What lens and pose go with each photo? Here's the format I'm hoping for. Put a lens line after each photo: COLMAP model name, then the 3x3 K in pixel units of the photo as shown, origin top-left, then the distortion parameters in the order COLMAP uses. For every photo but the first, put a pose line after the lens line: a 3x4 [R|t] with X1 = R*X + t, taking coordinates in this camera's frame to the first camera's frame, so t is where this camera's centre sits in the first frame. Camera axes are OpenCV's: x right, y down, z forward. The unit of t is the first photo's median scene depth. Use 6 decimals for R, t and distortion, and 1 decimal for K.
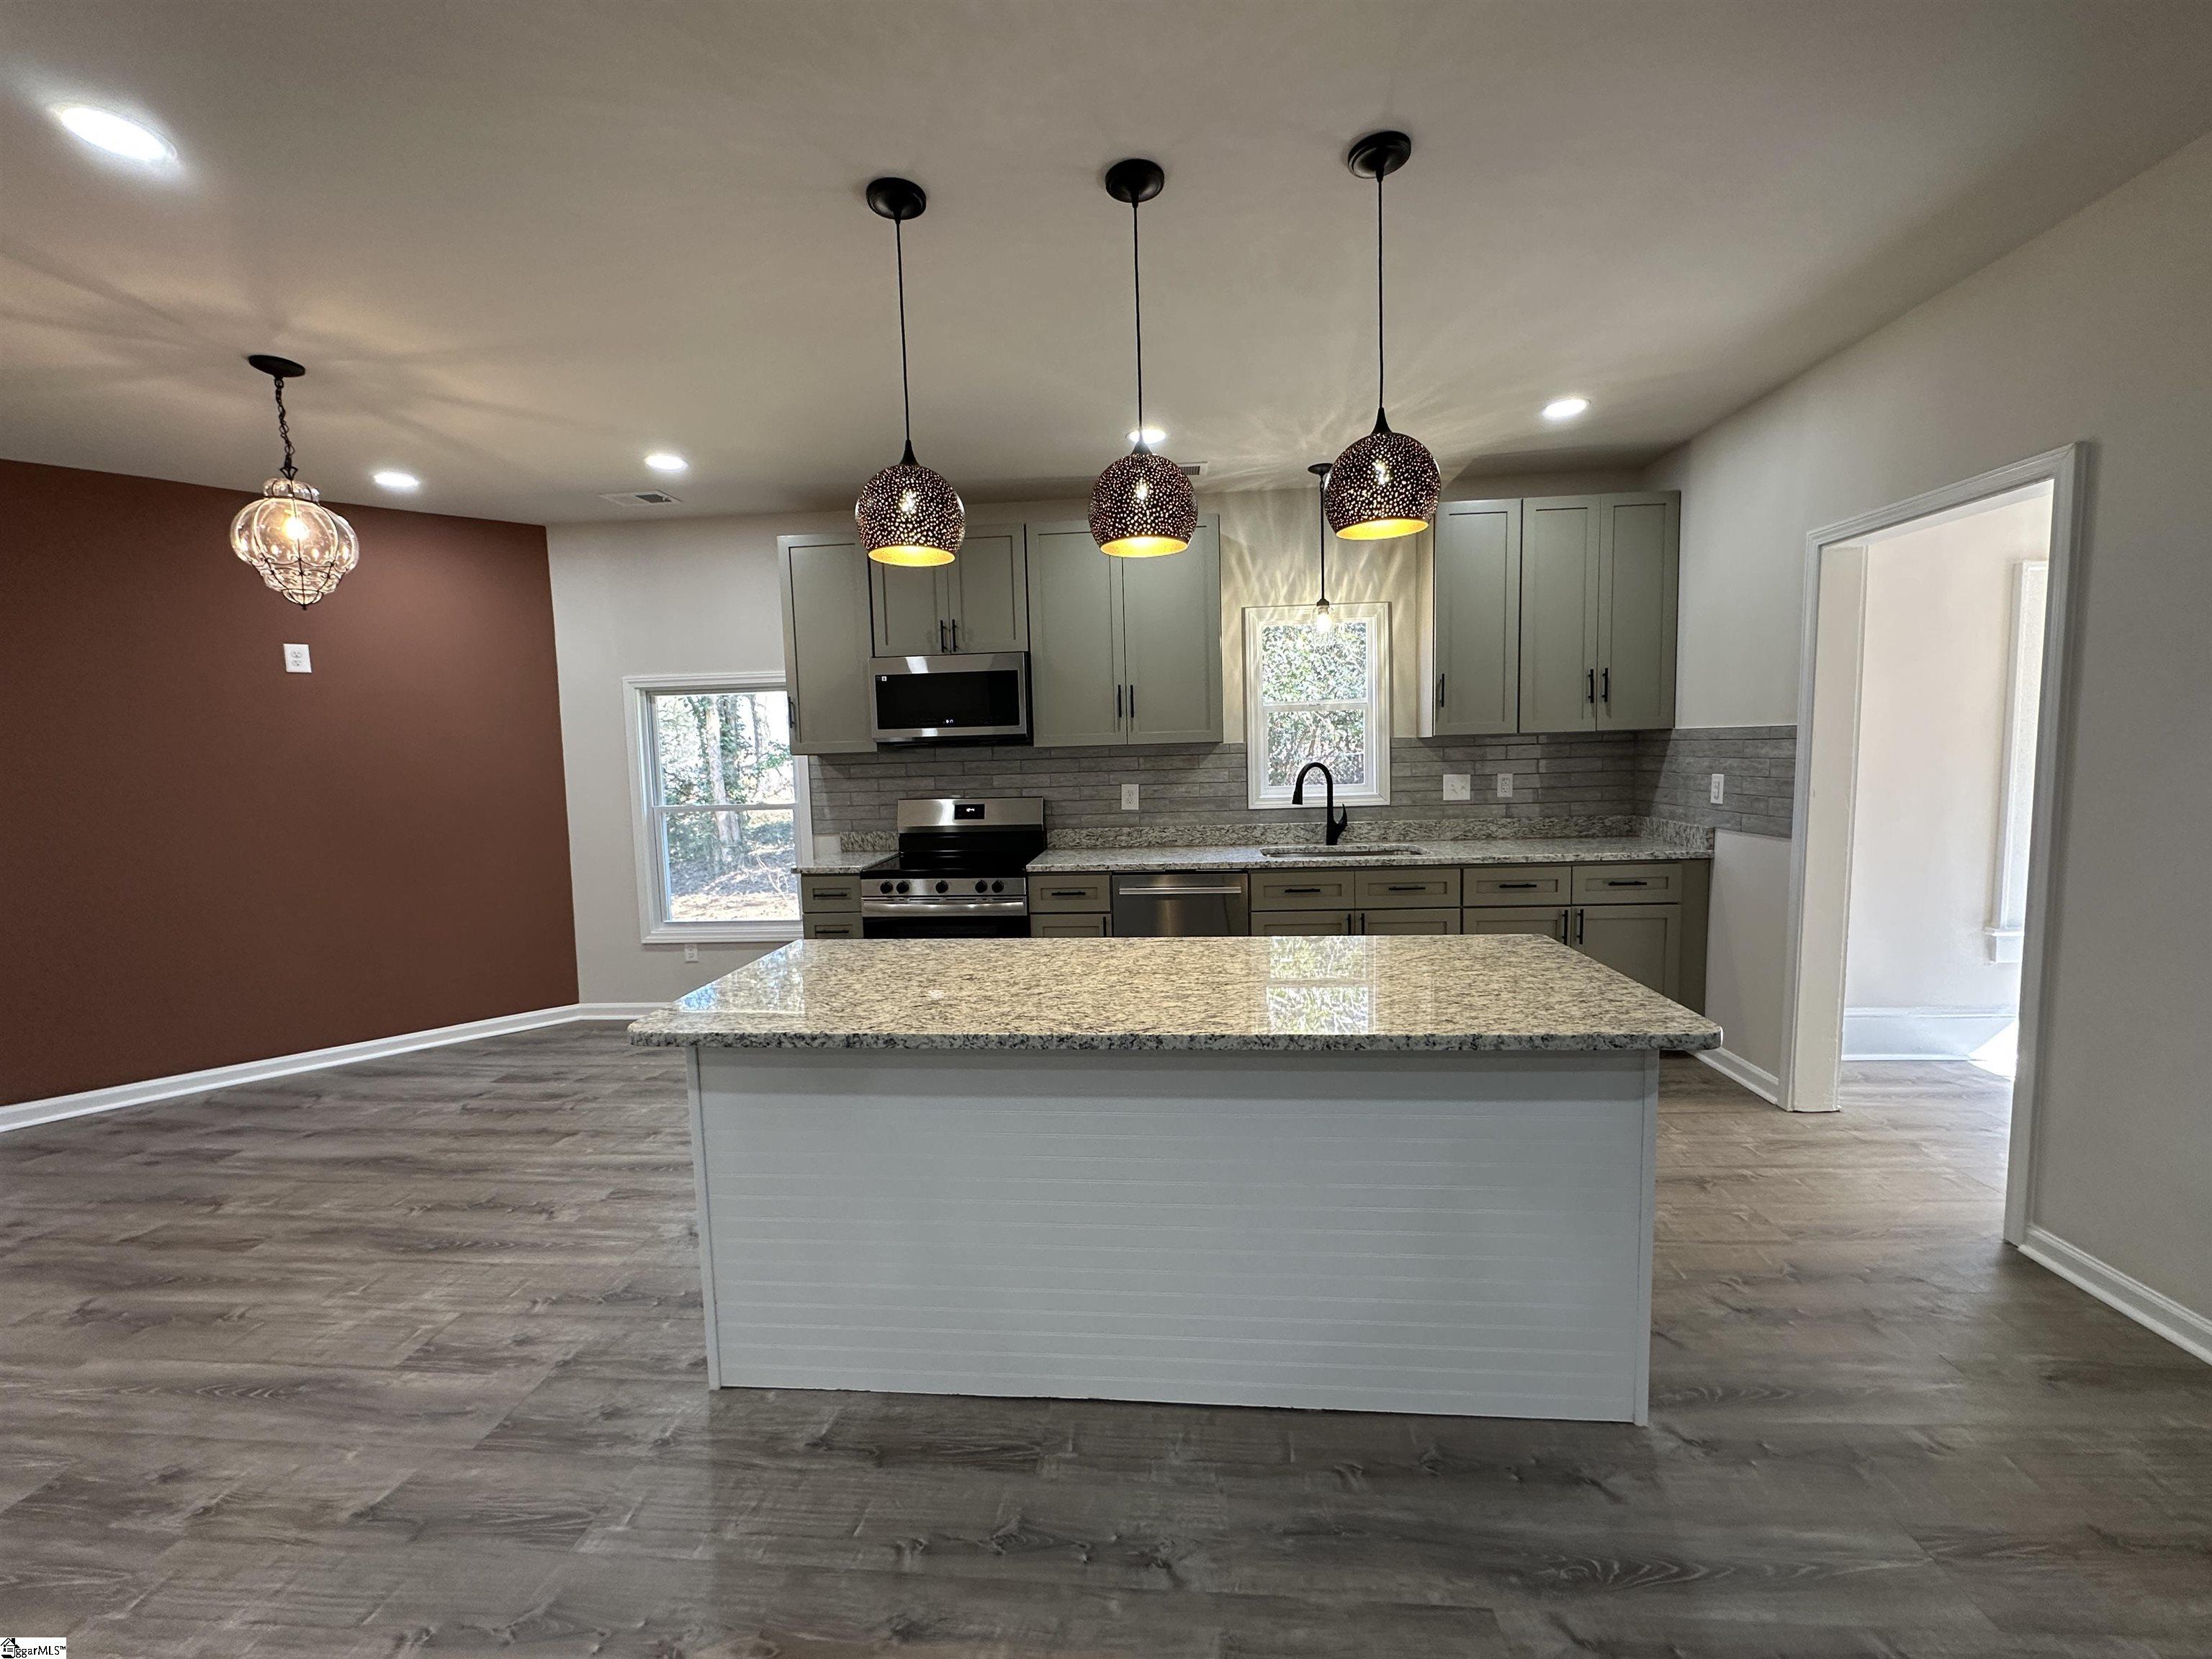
lens RADIAL K [[877.8, 0, 1106.0], [0, 877.8, 829.5], [0, 0, 1]] dist [-0.002643, 0.000213]
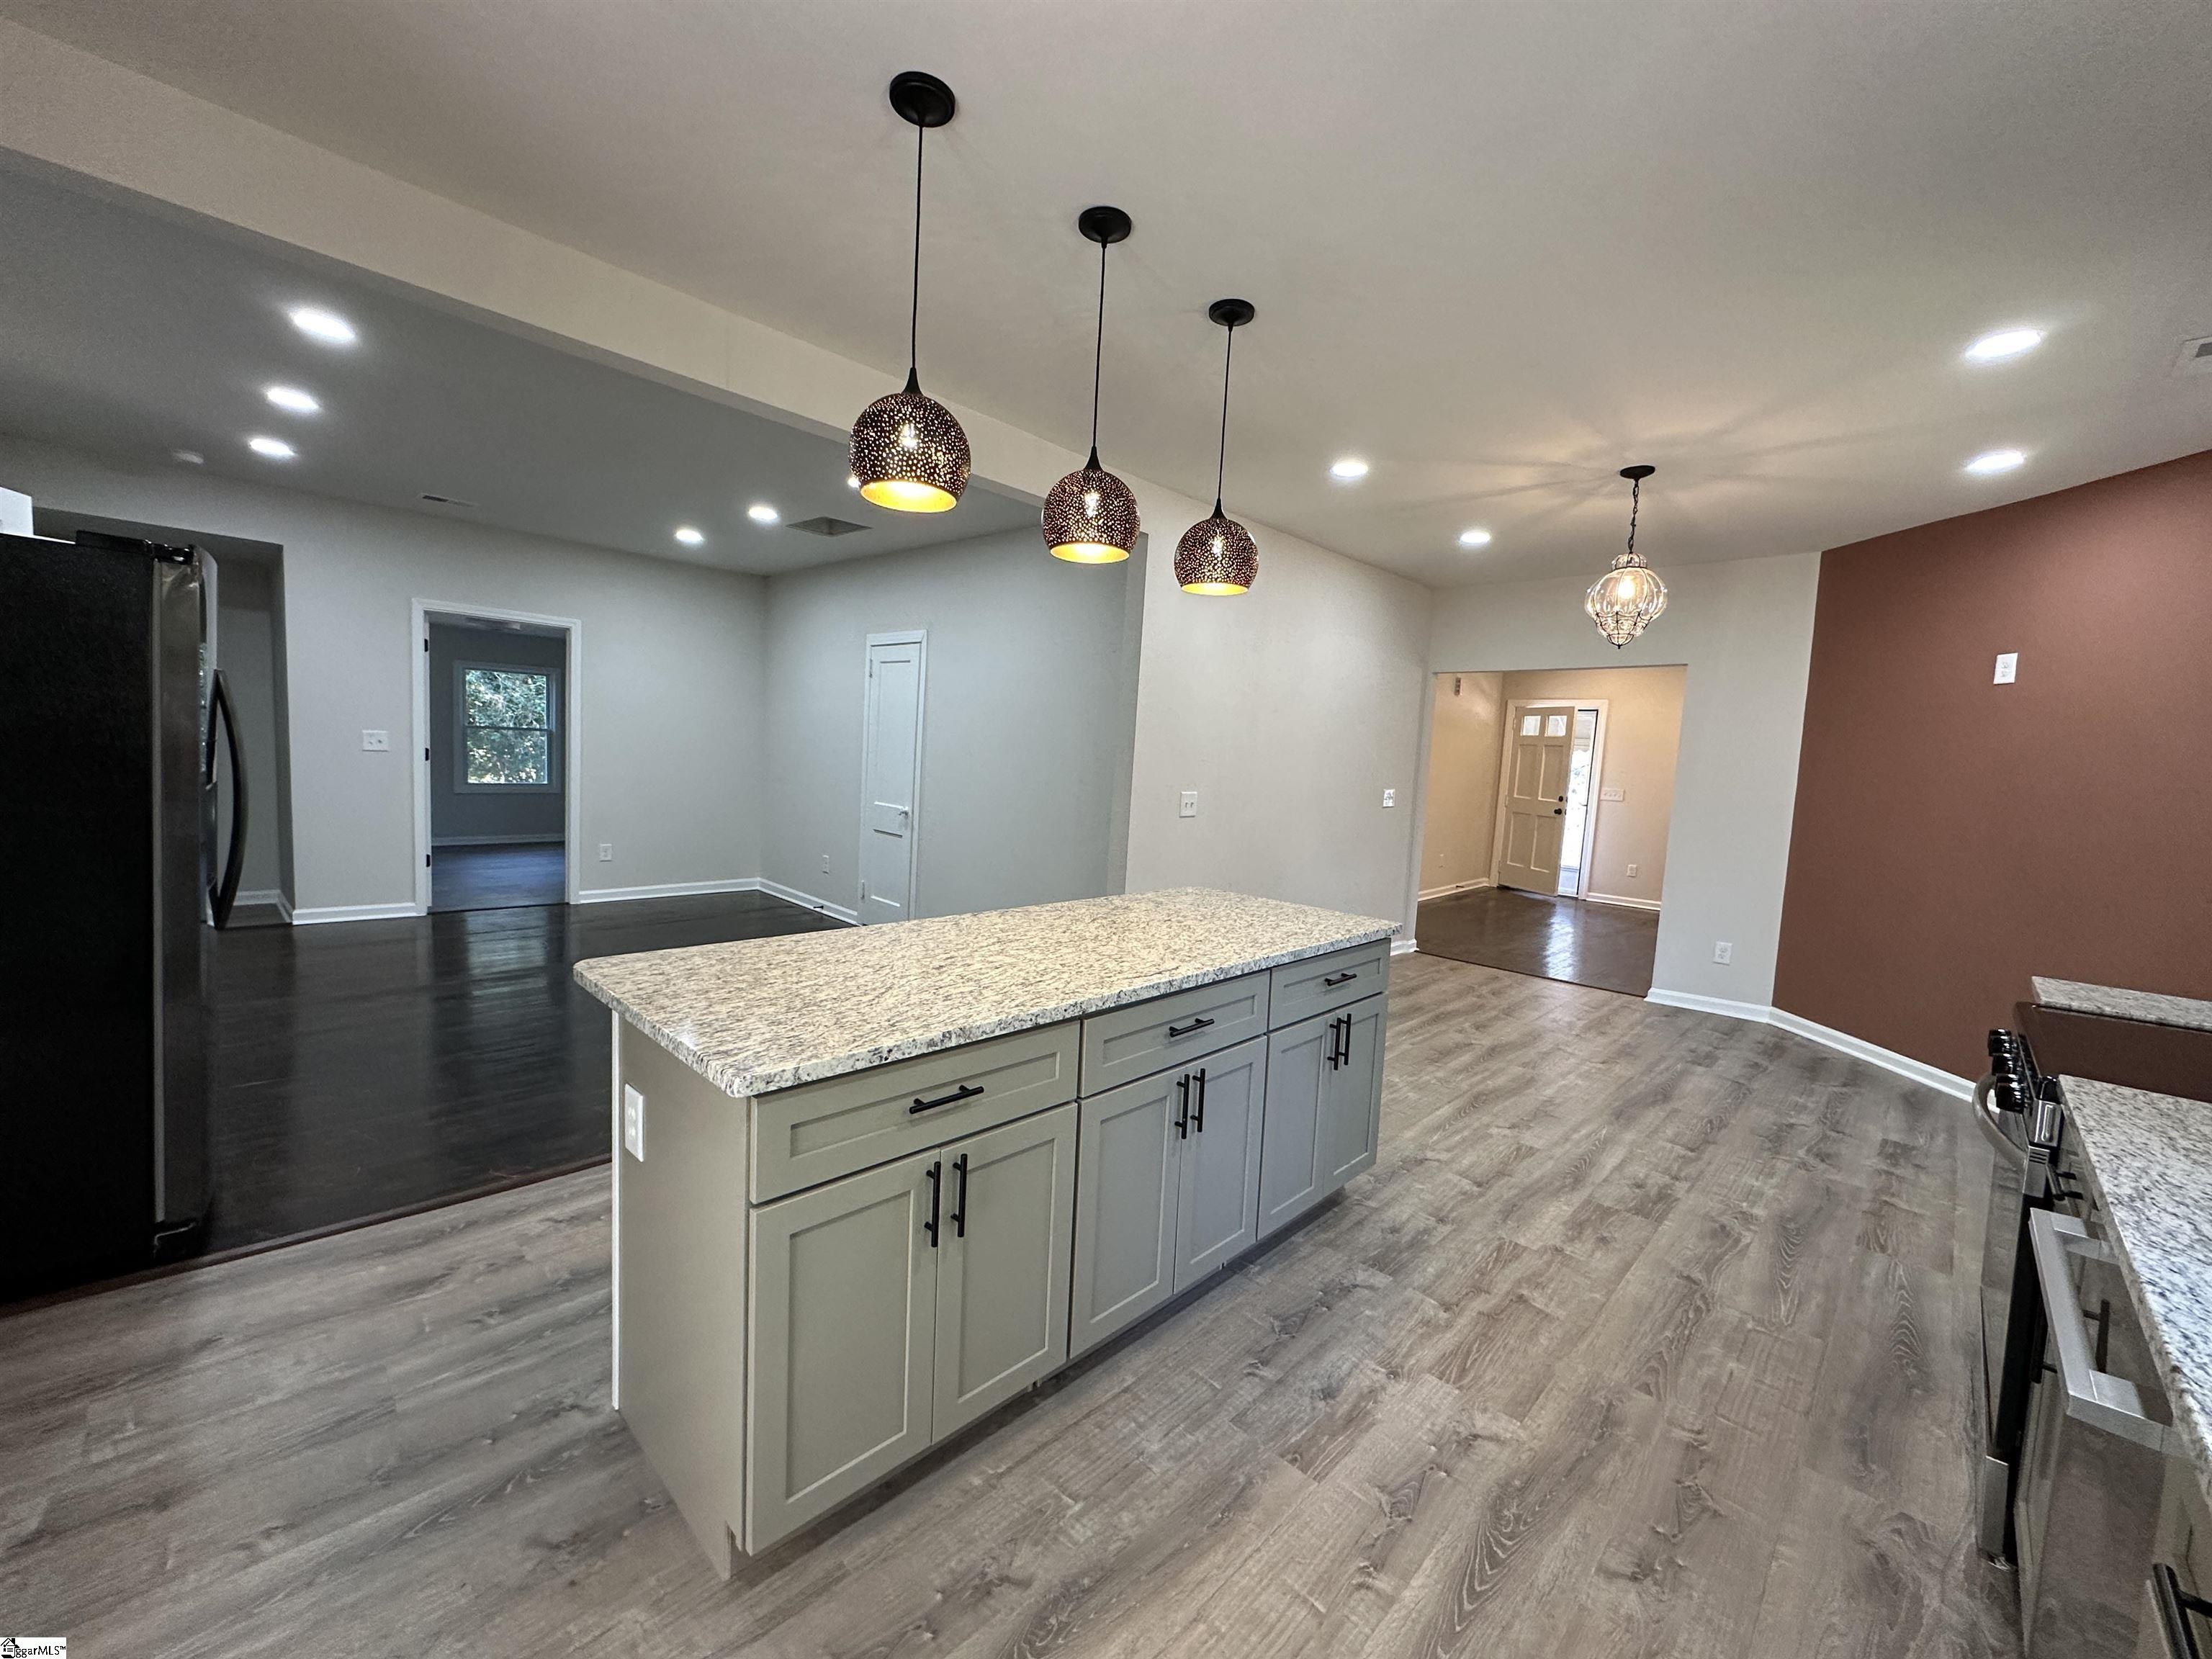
lens RADIAL K [[877.8, 0, 1106.0], [0, 877.8, 829.5], [0, 0, 1]] dist [-0.002643, 0.000213]
pose [[-0.633170, 0.065490, -0.771237, 0.444243], [-0.102435, 0.980559, 0.167363, -0.082347], [0.767205, 0.184971, -0.614152, 0.863385]]
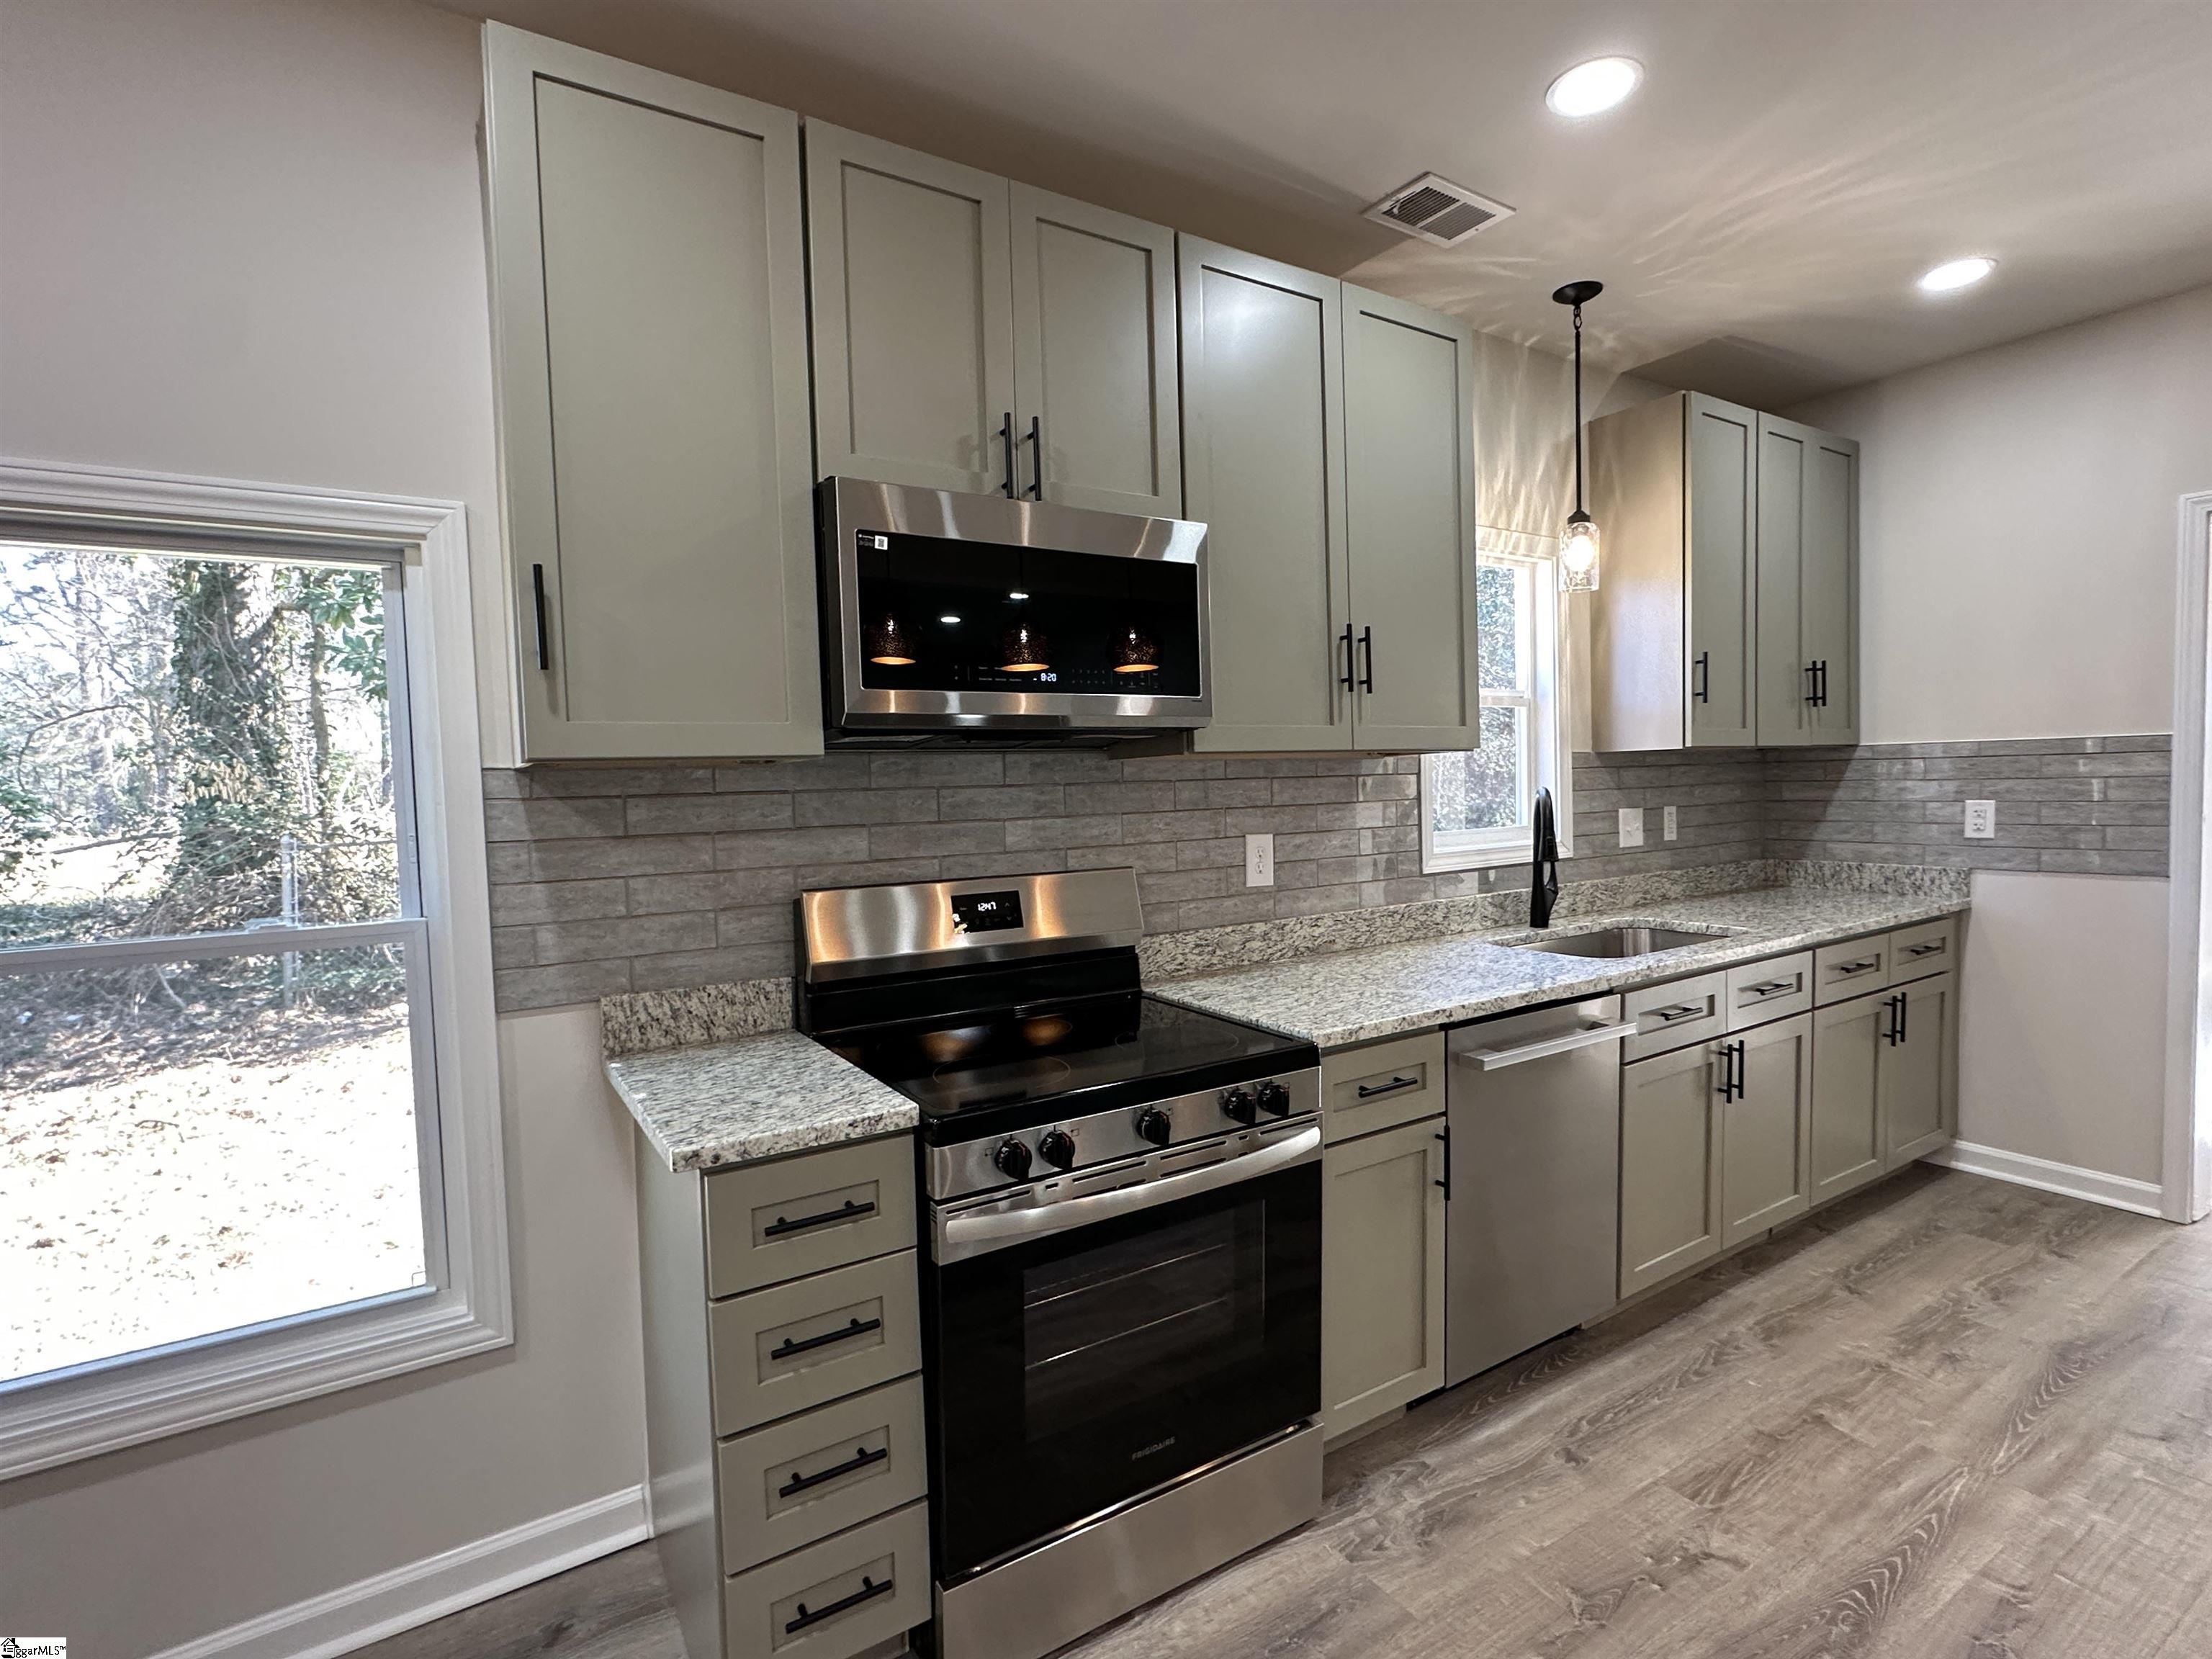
lens RADIAL K [[1075.9, 0, 1103.1], [0, 1075.9, 834.3], [0, 0, 1]] dist [-0.001213, -0.000273]
pose [[0.797844, -0.022844, 0.602431, -0.450877], [0.058942, 0.997450, -0.040239, -0.036093], [-0.599976, 0.067613, 0.797156, 0.631157]]
